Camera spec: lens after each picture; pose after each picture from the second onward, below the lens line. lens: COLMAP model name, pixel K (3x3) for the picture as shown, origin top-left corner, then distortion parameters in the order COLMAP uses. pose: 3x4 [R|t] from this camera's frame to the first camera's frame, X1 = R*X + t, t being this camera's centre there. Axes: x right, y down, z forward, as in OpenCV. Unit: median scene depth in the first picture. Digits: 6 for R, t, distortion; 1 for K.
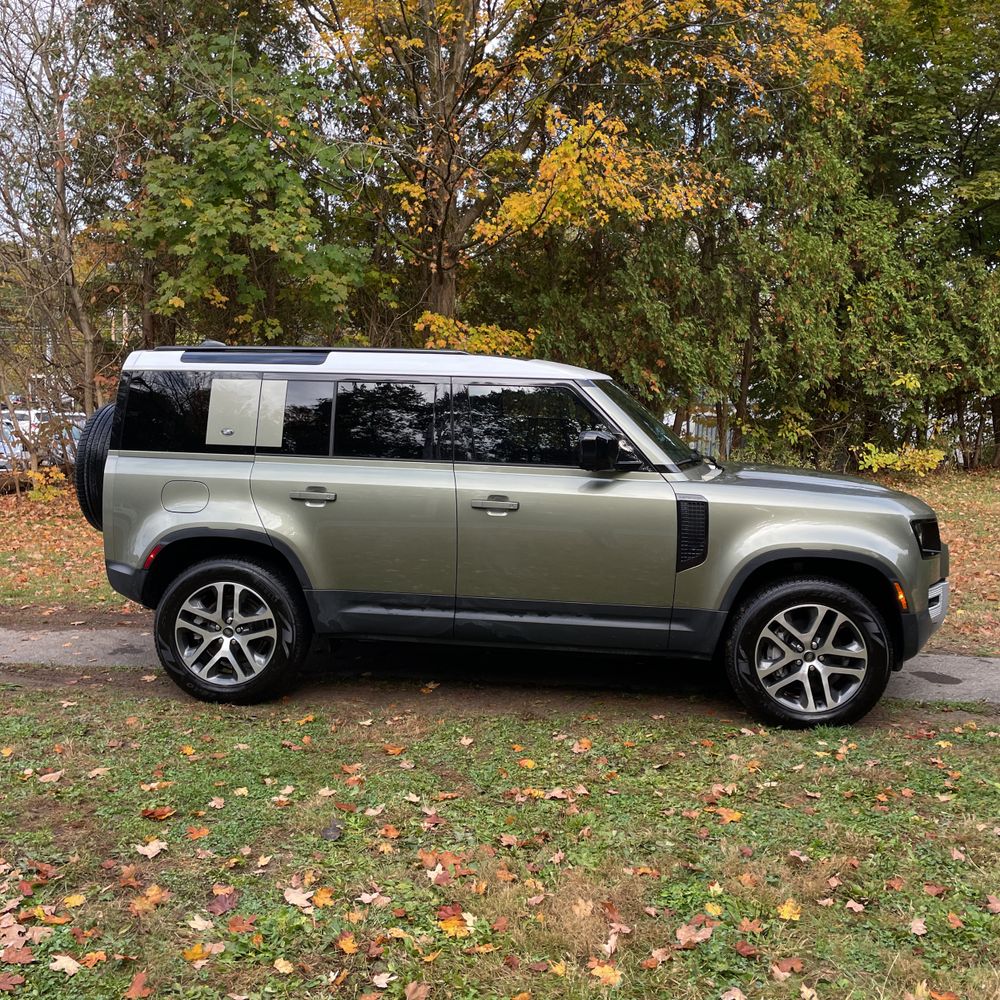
lens RADIAL K [[964.3, 0, 500.0], [0, 964.3, 500.0], [0, 0, 1]] dist [0.090748, -0.125759]
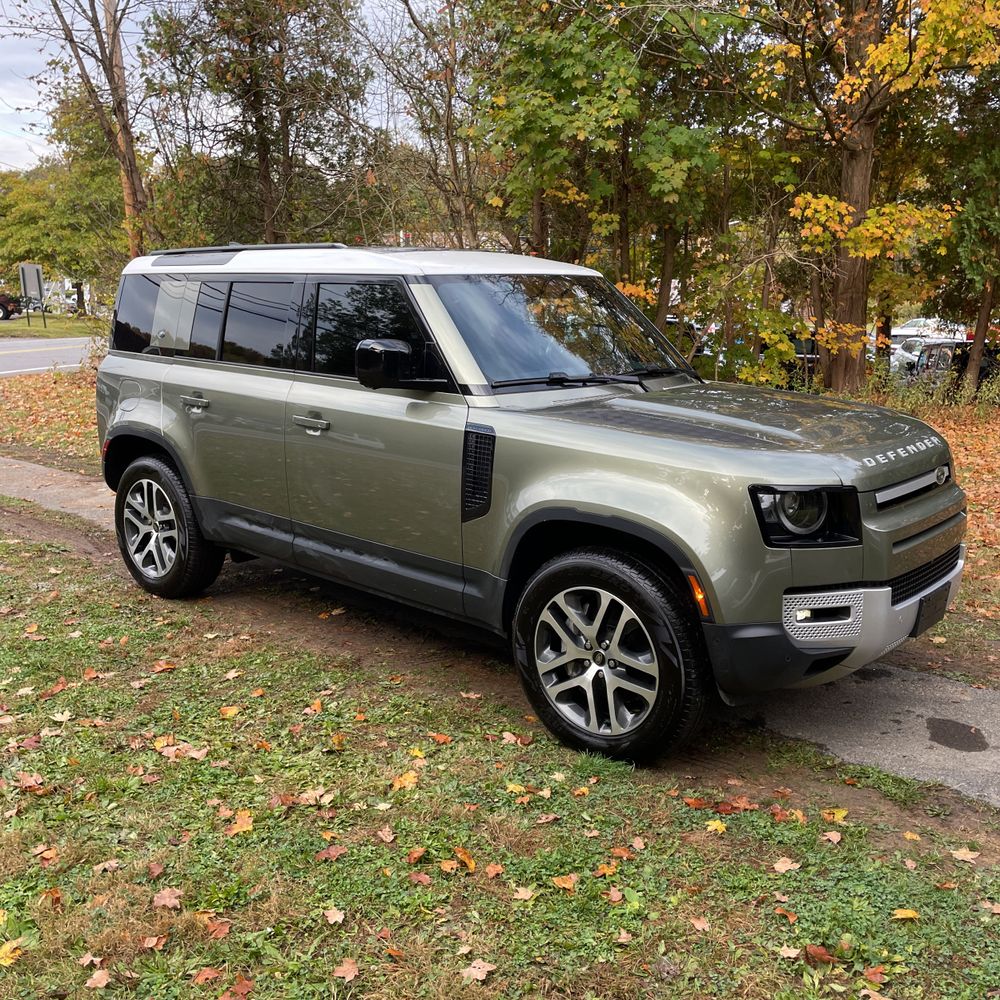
lens RADIAL K [[964.3, 0, 500.0], [0, 964.3, 500.0], [0, 0, 1]] dist [0.090748, -0.125759]
pose [[0.819377, 0.108455, -0.562902, 0.644481], [-0.051941, 0.991947, 0.115512, -0.035693], [0.570897, -0.065410, 0.818412, 0.369050]]
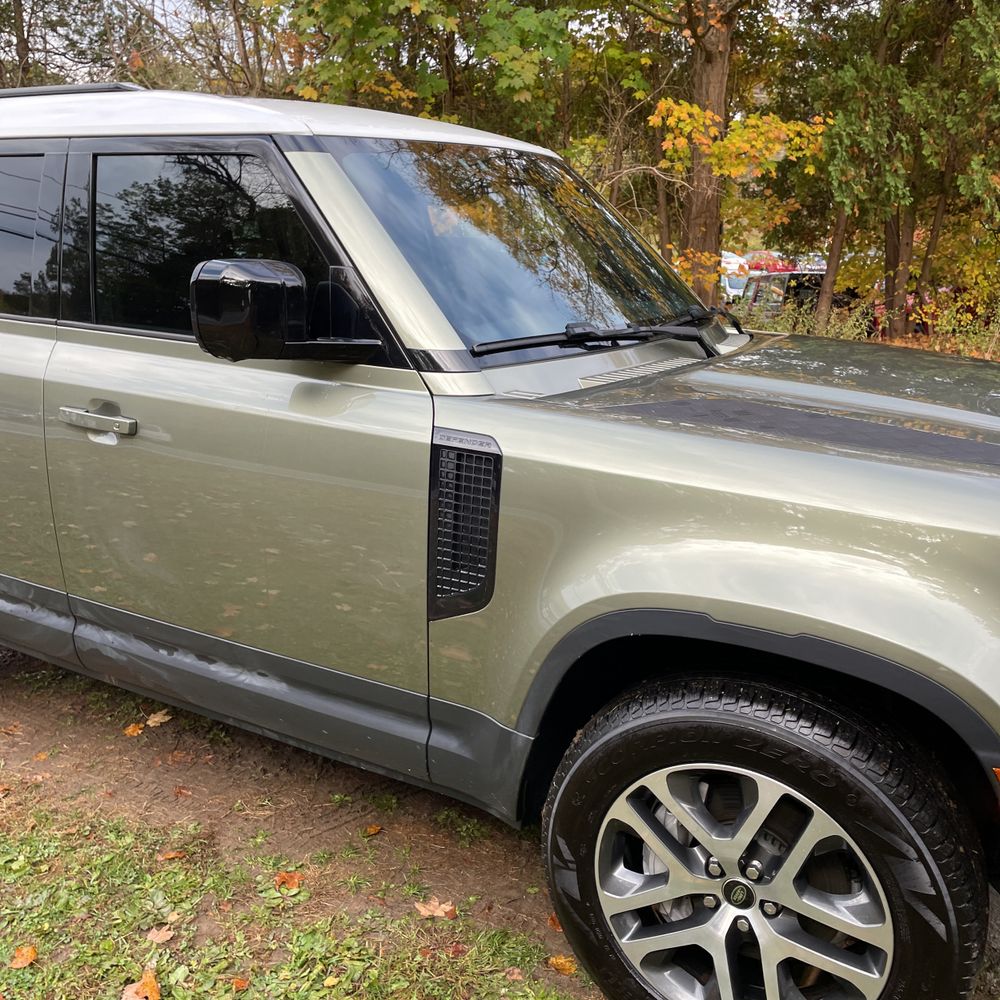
lens RADIAL K [[979.0, 0, 490.4], [0, 979.0, 502.8], [0, 0, 1]] dist [0.078603, -0.106721]
pose [[0.919690, 0.103320, -0.378807, 0.354309], [-0.039679, 0.984275, 0.172126, -0.045666], [0.390635, -0.143272, 0.909328, 0.635343]]
